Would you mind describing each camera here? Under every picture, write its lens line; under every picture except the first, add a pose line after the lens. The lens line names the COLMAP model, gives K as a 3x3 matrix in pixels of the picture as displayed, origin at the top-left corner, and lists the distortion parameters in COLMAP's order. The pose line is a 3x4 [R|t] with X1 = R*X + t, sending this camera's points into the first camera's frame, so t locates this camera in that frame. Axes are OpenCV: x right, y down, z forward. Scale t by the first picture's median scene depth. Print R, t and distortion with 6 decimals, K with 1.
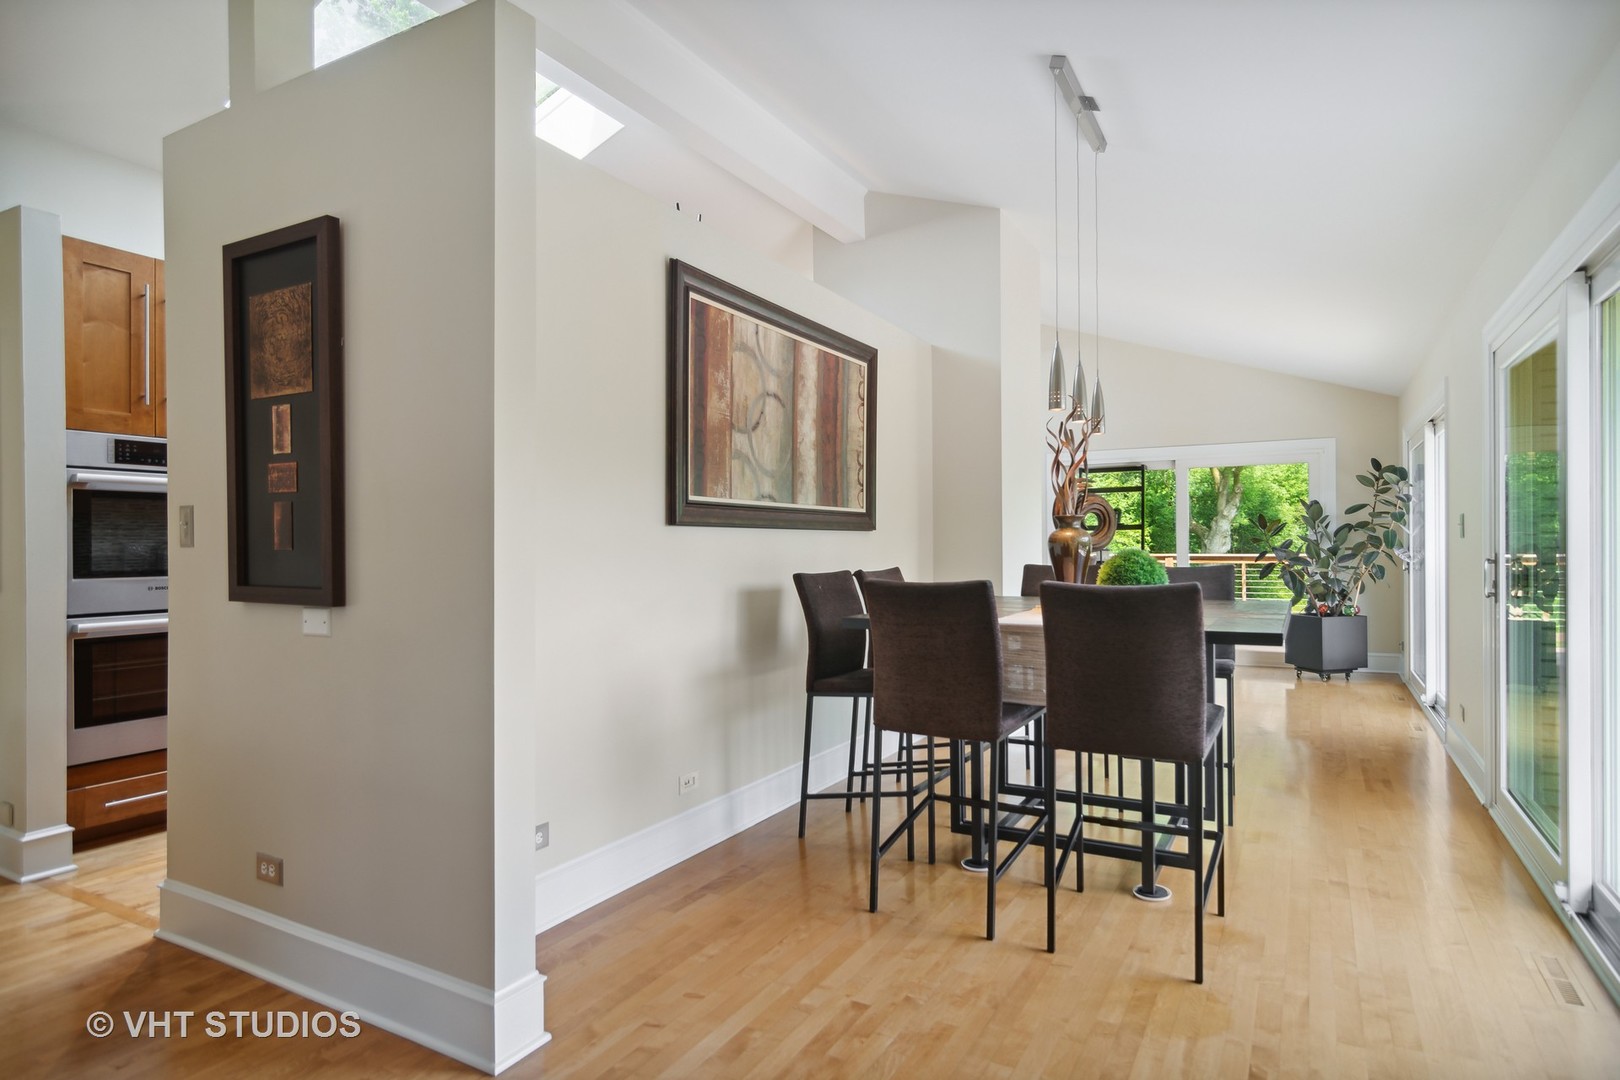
lens RADIAL K [[882.3, 0, 818.5], [0, 882.3, 541.1], [0, 0, 1]] dist [-0.000651, 0.000072]
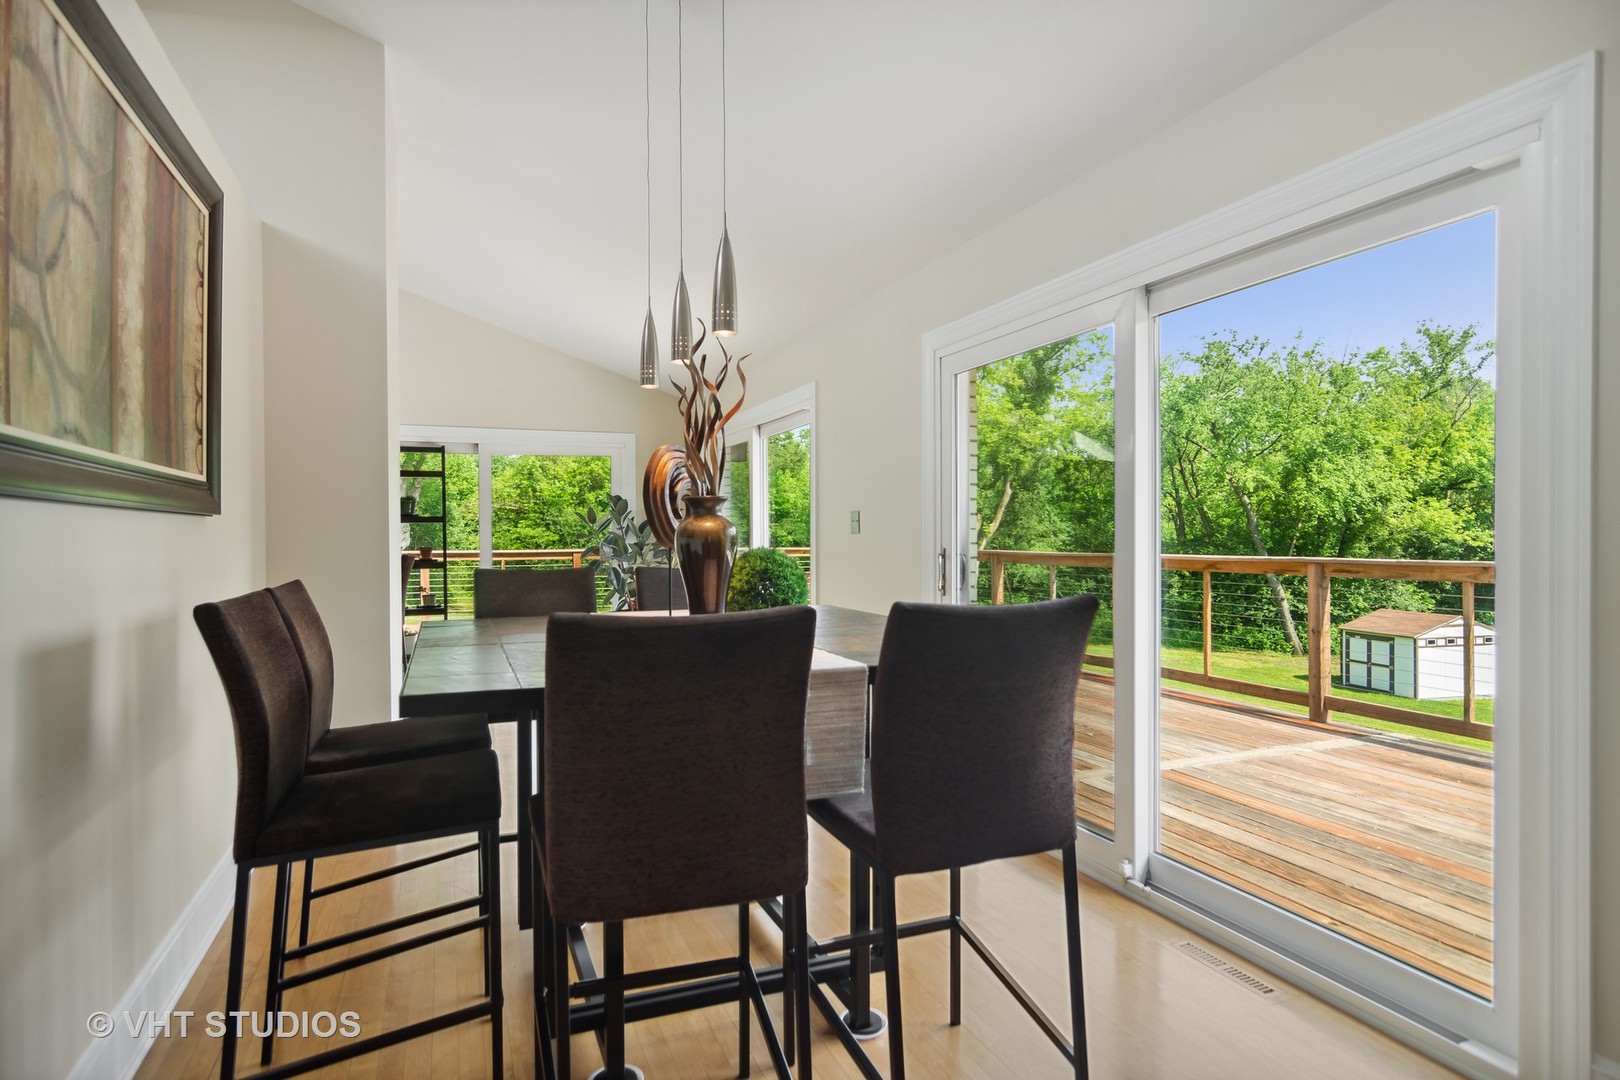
lens RADIAL K [[888.6, 0, 811.2], [0, 888.6, 534.2], [0, 0, 1]] dist [-0.000849, 0.001527]
pose [[0.622073, -0.000406, 0.782959, -0.163674], [0.003403, 0.999992, -0.002185, 0.002213], [-0.782952, 0.004023, 0.622070, 0.412410]]
